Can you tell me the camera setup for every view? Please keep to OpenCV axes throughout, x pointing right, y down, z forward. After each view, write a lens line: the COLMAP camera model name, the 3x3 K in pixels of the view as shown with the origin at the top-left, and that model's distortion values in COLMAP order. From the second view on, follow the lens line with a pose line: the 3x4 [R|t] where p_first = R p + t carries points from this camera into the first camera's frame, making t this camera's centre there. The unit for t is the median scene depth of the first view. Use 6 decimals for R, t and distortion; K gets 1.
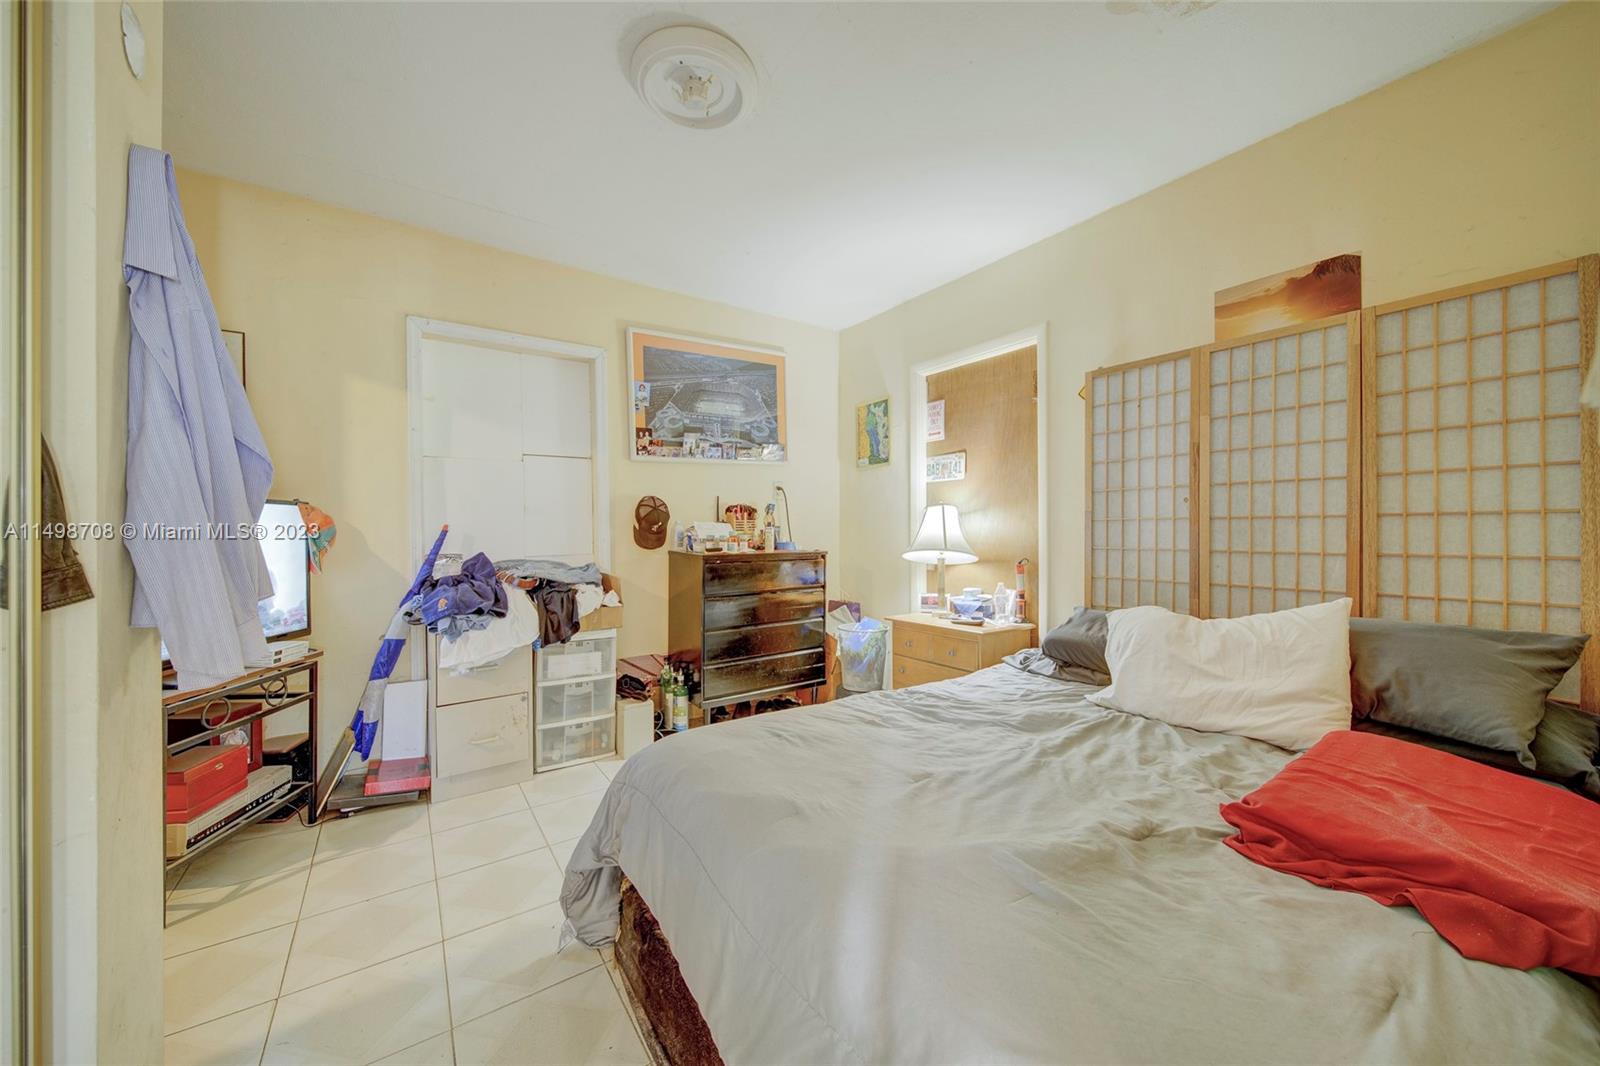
lens RADIAL K [[568.0, 0, 806.1], [0, 568.0, 530.1], [0, 0, 1]] dist [-0.002535, -0.000425]
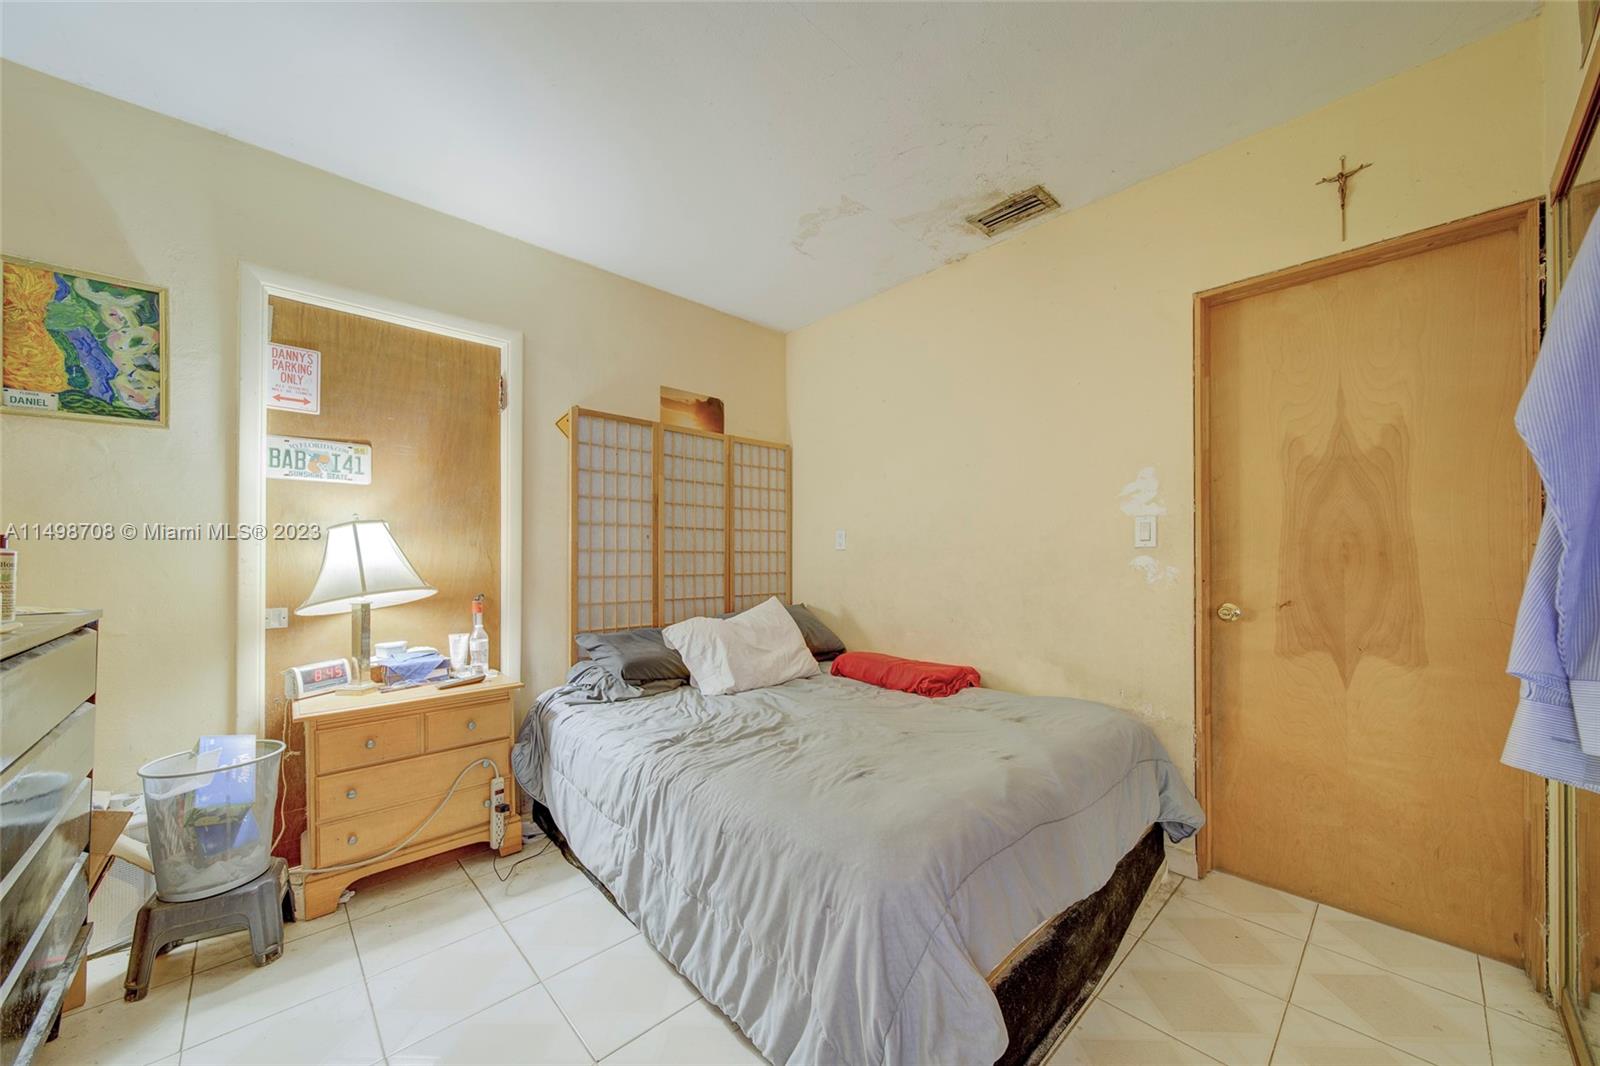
lens RADIAL K [[579.2, 0, 795.9], [0, 579.2, 556.4], [0, 0, 1]] dist [-0.001379, -0.000209]
pose [[-0.127559, 0.007215, 0.991805, -0.604960], [-0.001087, 0.999972, -0.007414, 0.000468], [-0.991830, -0.002024, -0.127548, 0.741720]]
